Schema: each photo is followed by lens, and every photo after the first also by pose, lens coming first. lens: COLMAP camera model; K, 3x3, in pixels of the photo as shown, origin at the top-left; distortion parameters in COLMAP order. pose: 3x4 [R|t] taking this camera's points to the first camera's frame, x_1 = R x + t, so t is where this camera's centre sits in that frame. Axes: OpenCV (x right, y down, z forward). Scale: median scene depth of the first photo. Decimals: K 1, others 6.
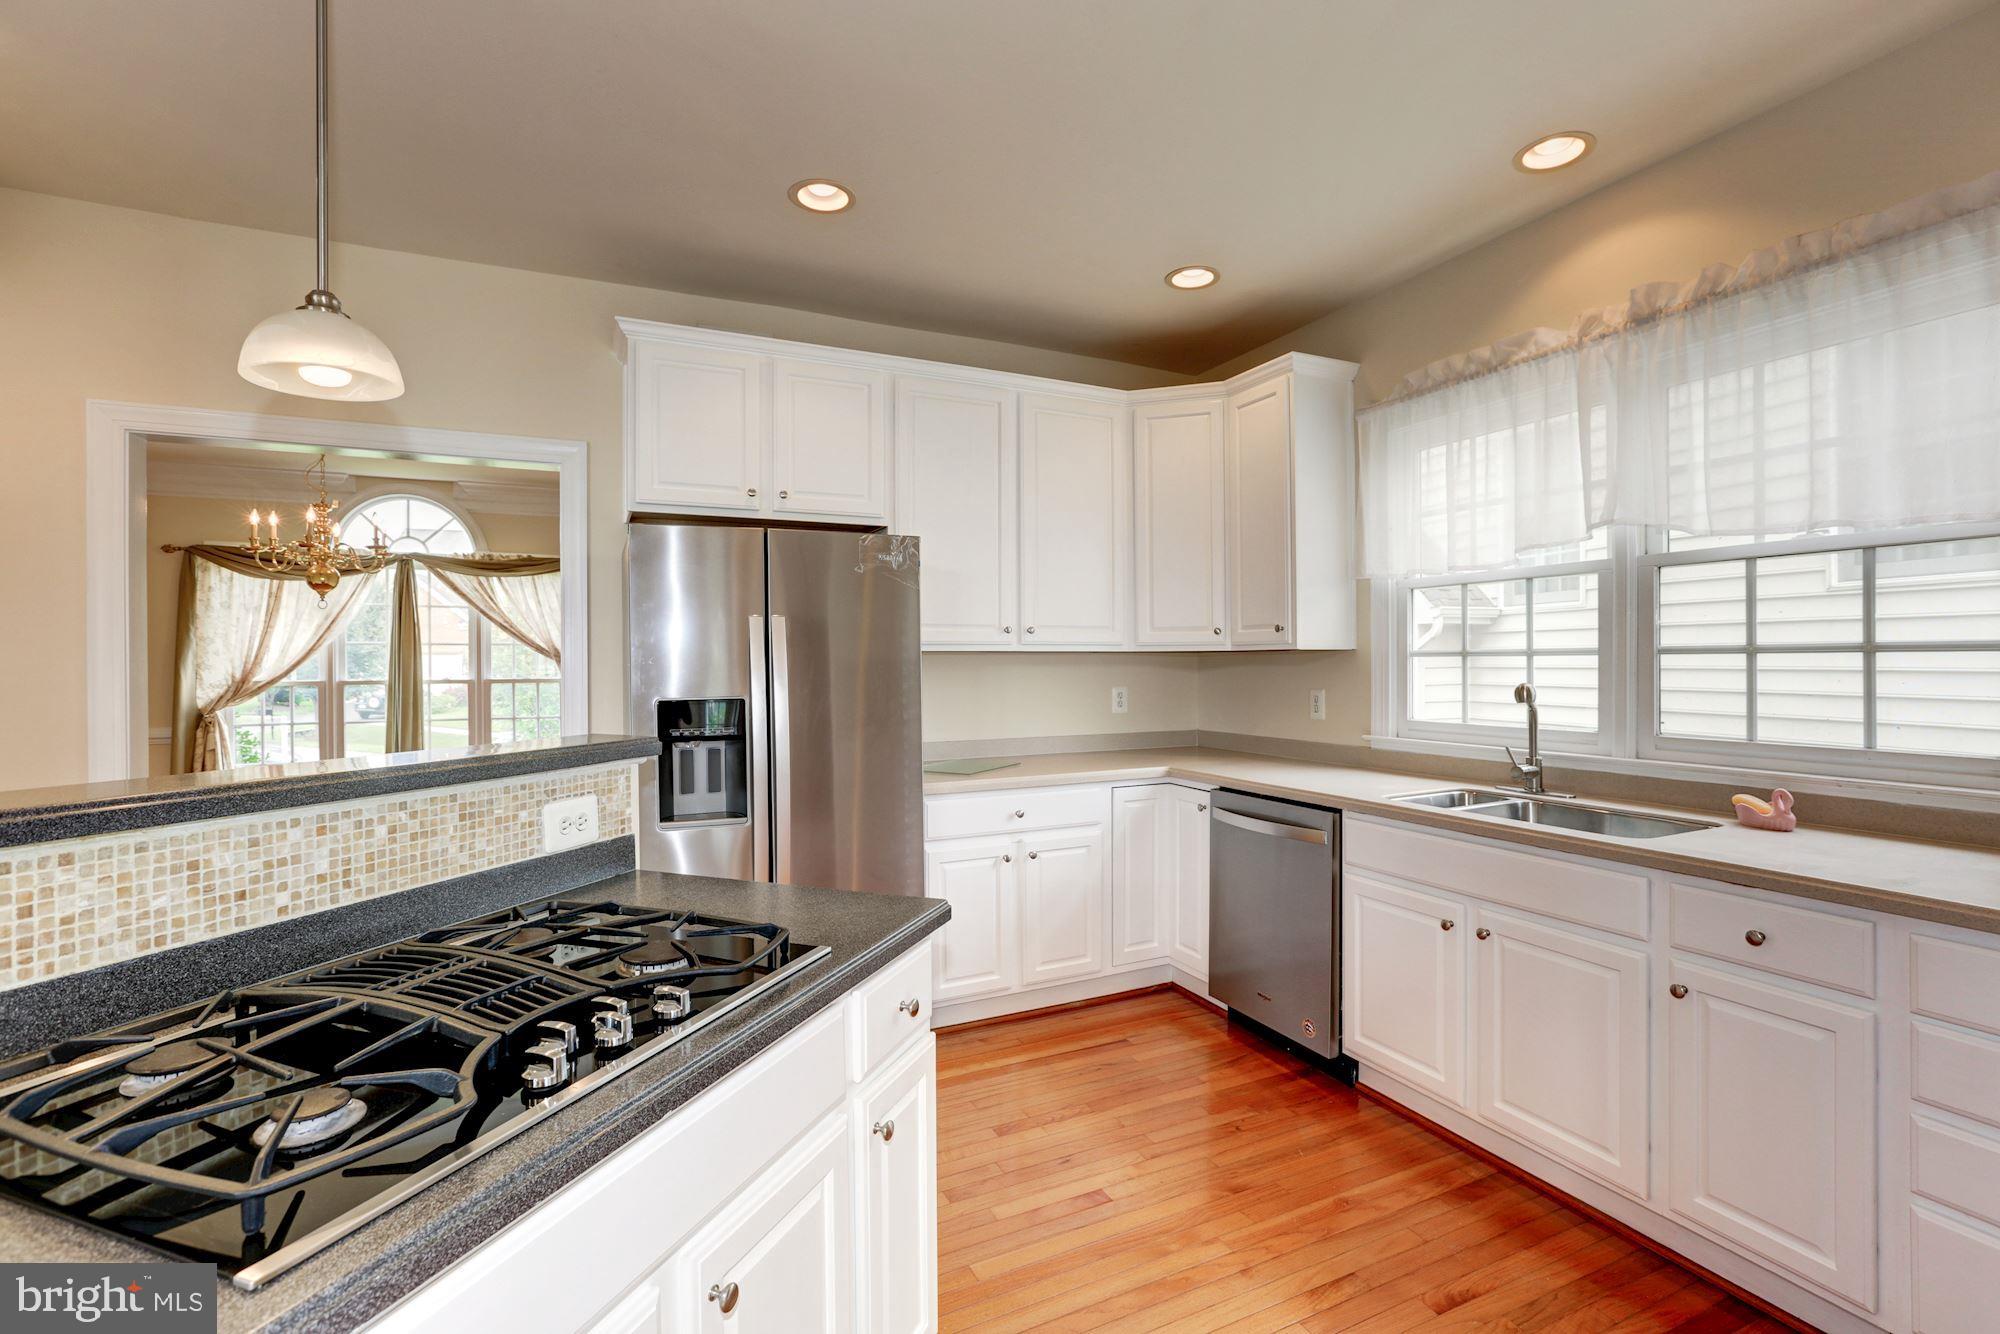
lens RADIAL K [[900.7, 0, 1012.5], [0, 900.7, 665.7], [0, 0, 1]] dist [-0.043209, 0.020706]
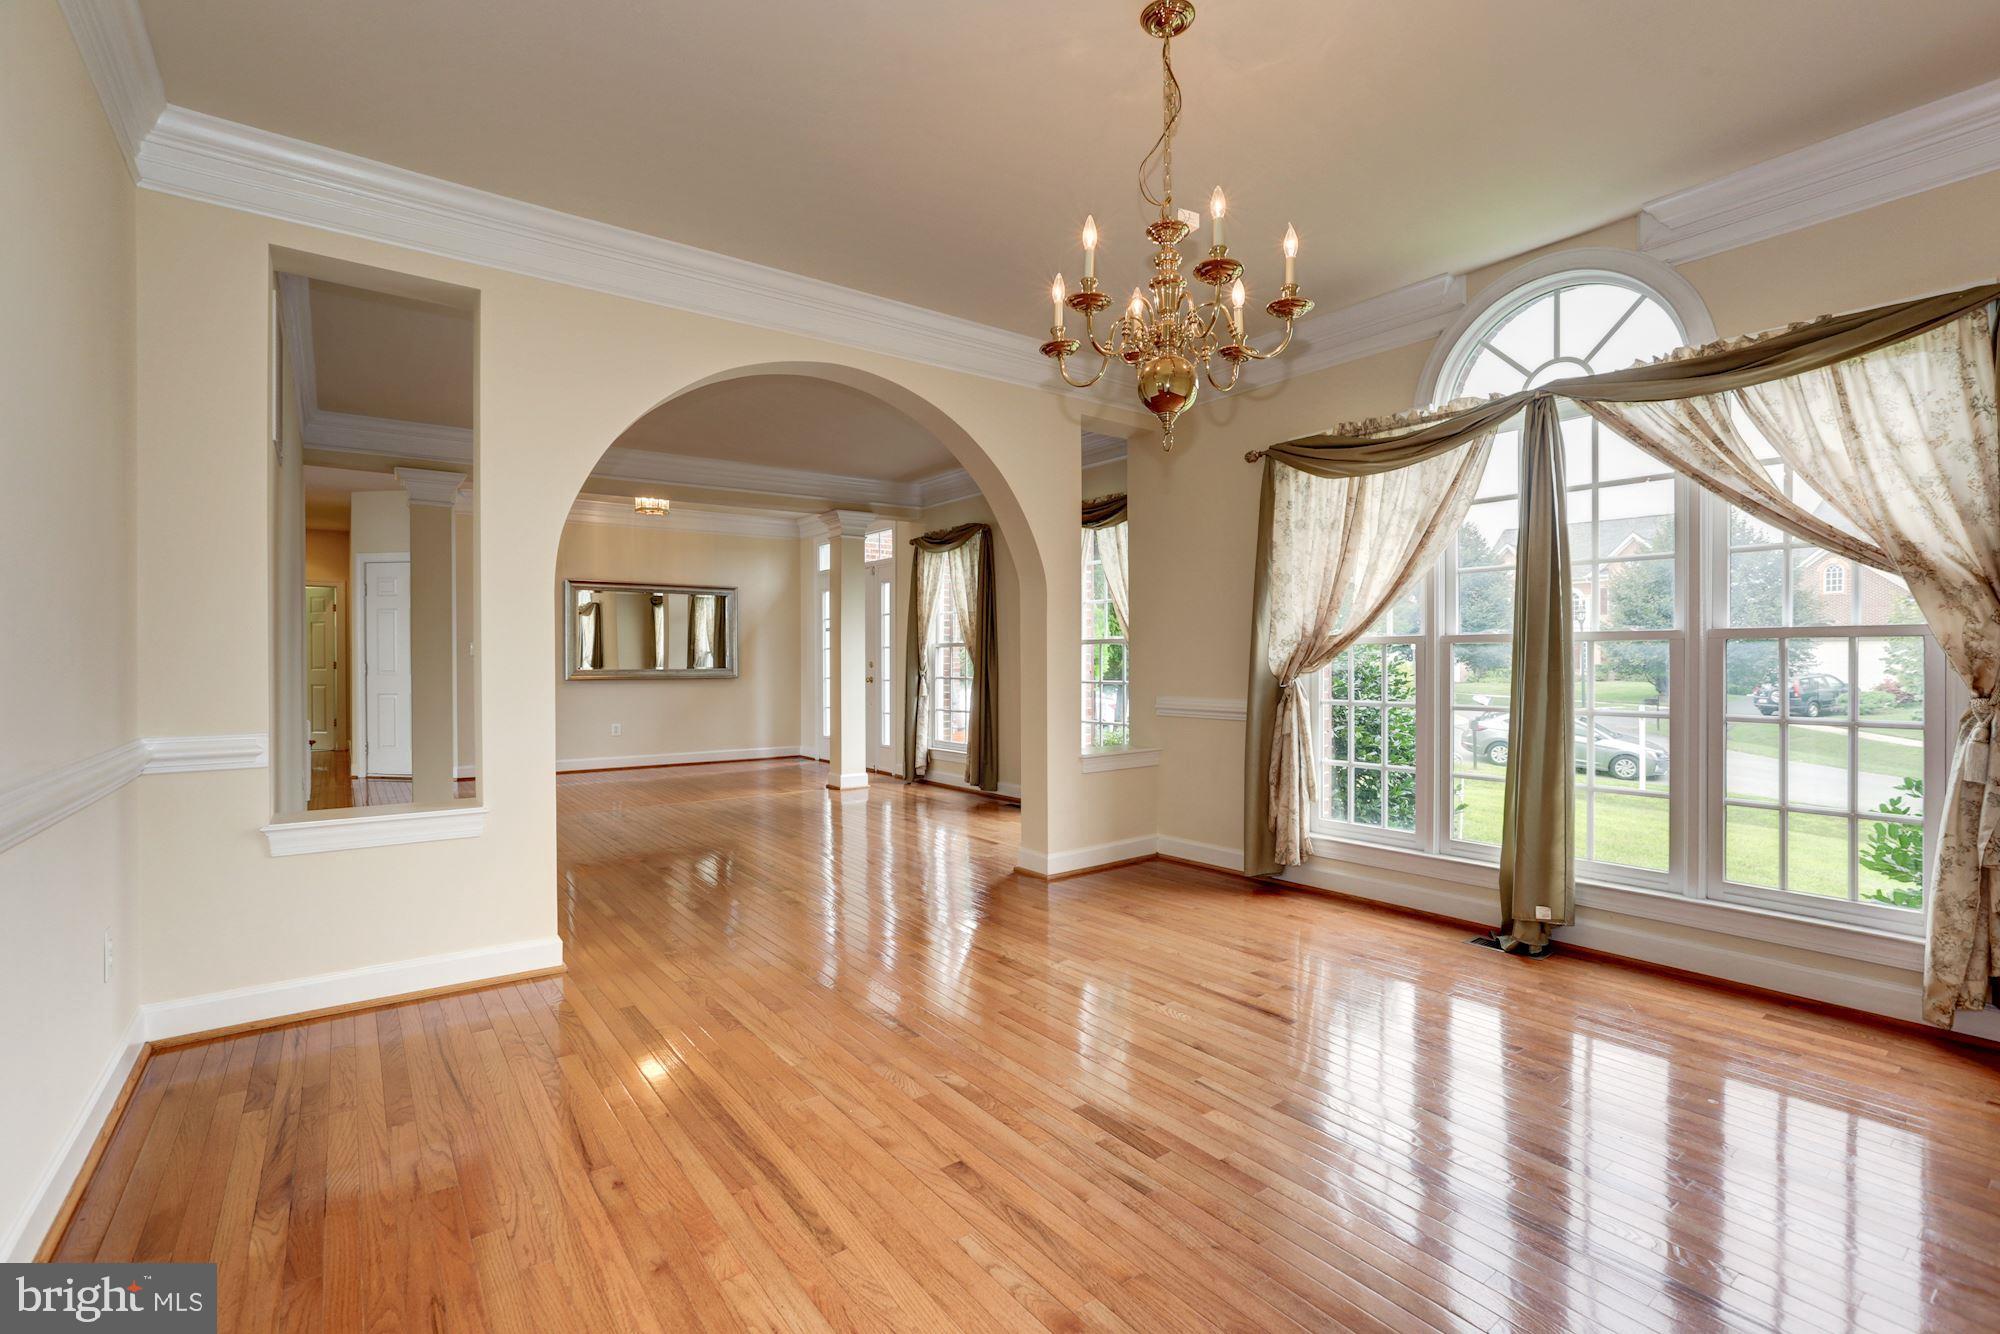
lens RADIAL K [[900.7, 0, 1012.5], [0, 900.7, 665.7], [0, 0, 1]] dist [-0.043209, 0.020706]
pose [[0.177657, 0.009465, -0.984047, -0.231658], [-0.005582, 0.999947, 0.008611, 0.032829], [0.984077, 0.003964, 0.177701, 0.607969]]
